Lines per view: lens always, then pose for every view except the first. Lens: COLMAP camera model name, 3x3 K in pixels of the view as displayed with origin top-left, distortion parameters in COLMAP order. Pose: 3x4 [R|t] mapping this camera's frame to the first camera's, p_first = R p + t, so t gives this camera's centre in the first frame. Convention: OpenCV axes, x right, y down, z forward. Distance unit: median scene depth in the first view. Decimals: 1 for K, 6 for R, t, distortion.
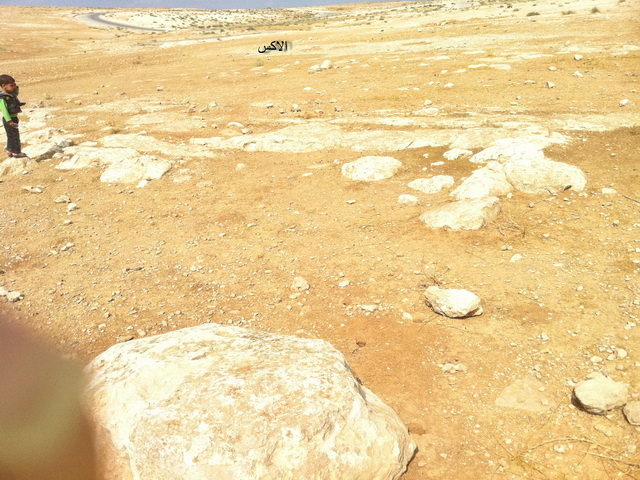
lens RADIAL K [[610.5, 0, 320.0], [0, 610.5, 240.0], [0, 0, 1]] dist [0.107554, -0.342810]
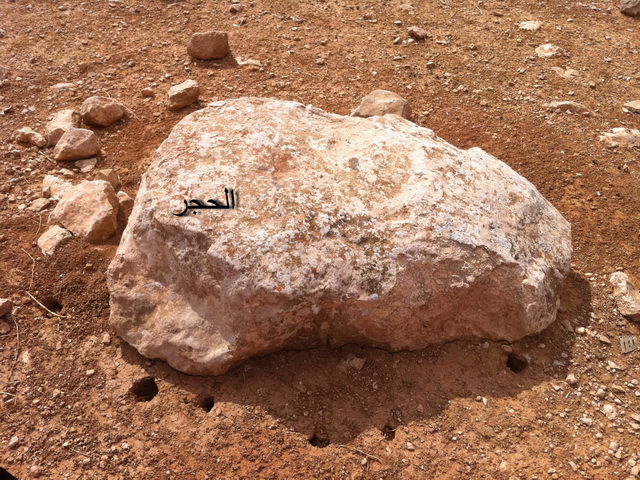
lens RADIAL K [[610.5, 0, 320.0], [0, 610.5, 240.0], [0, 0, 1]] dist [0.107554, -0.342810]
pose [[-0.702481, 0.511860, -0.494488, 0.323900], [-0.224252, 0.500211, 0.836361, -0.479345], [0.675449, 0.698418, -0.236603, 1.386943]]
